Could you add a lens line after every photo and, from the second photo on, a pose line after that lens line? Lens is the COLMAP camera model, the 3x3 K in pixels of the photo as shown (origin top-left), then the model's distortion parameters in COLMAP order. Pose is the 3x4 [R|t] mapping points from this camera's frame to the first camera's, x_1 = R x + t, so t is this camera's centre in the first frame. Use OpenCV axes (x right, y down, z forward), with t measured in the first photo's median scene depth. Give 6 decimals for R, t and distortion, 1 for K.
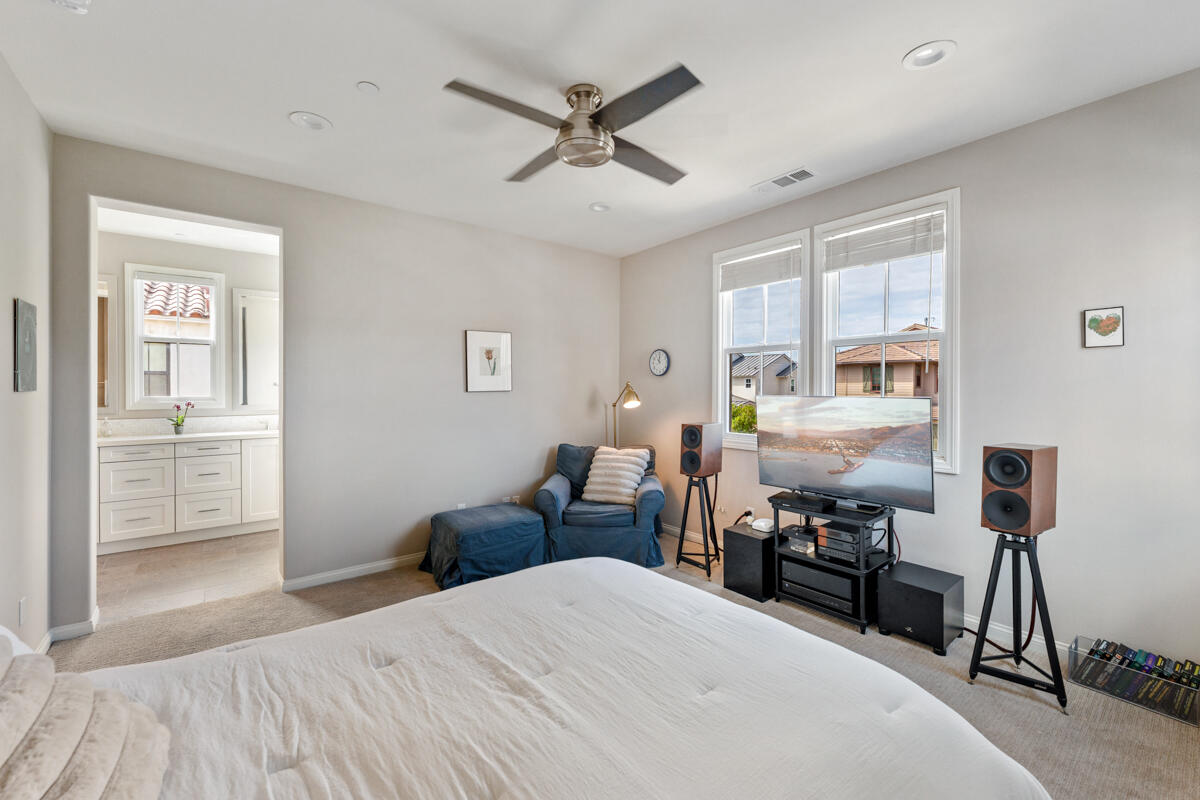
lens RADIAL K [[481.1, 0, 597.8], [0, 481.1, 390.8], [0, 0, 1]] dist [-0.000588, -0.000029]
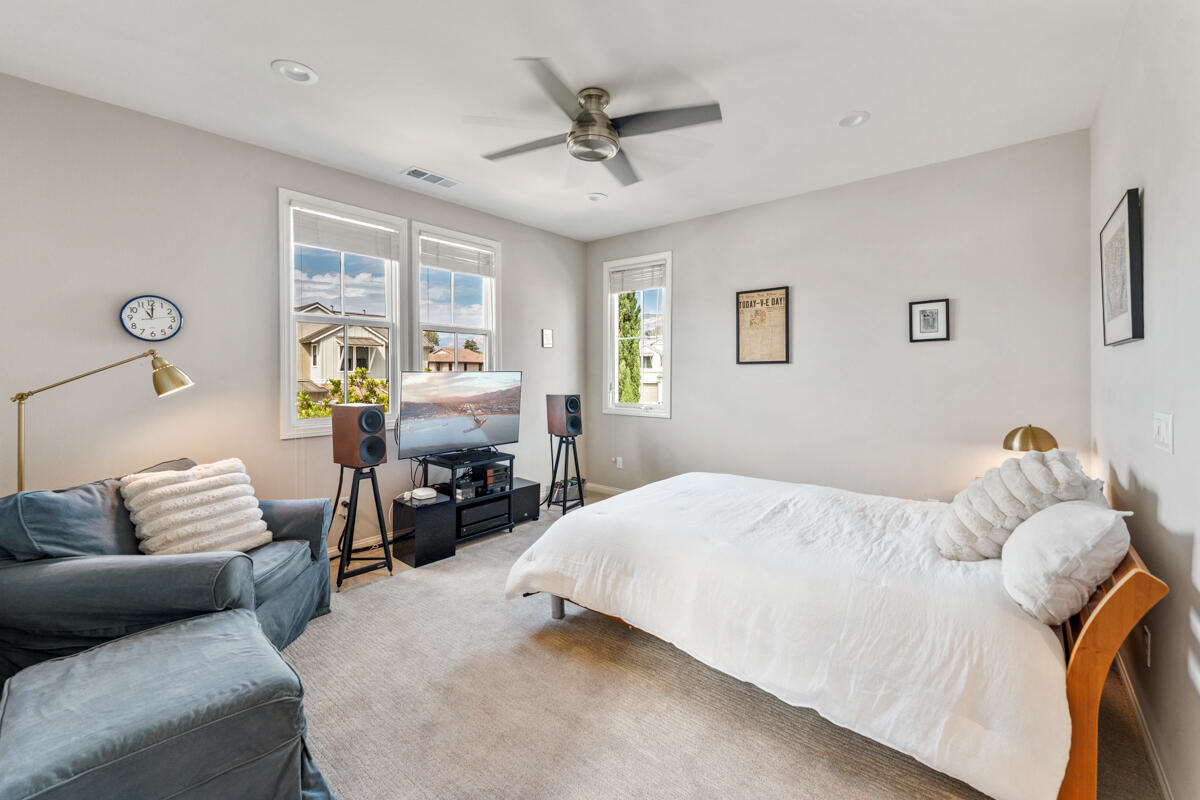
lens RADIAL K [[491.7, 0, 600.5], [0, 491.7, 369.4], [0, 0, 1]] dist [-0.000180, 0.000011]
pose [[-0.195989, 0.008361, 0.980570, -0.856574], [0.011258, 0.999917, -0.006276, 0.019753], [-0.980541, 0.009809, -0.196067, 0.899528]]
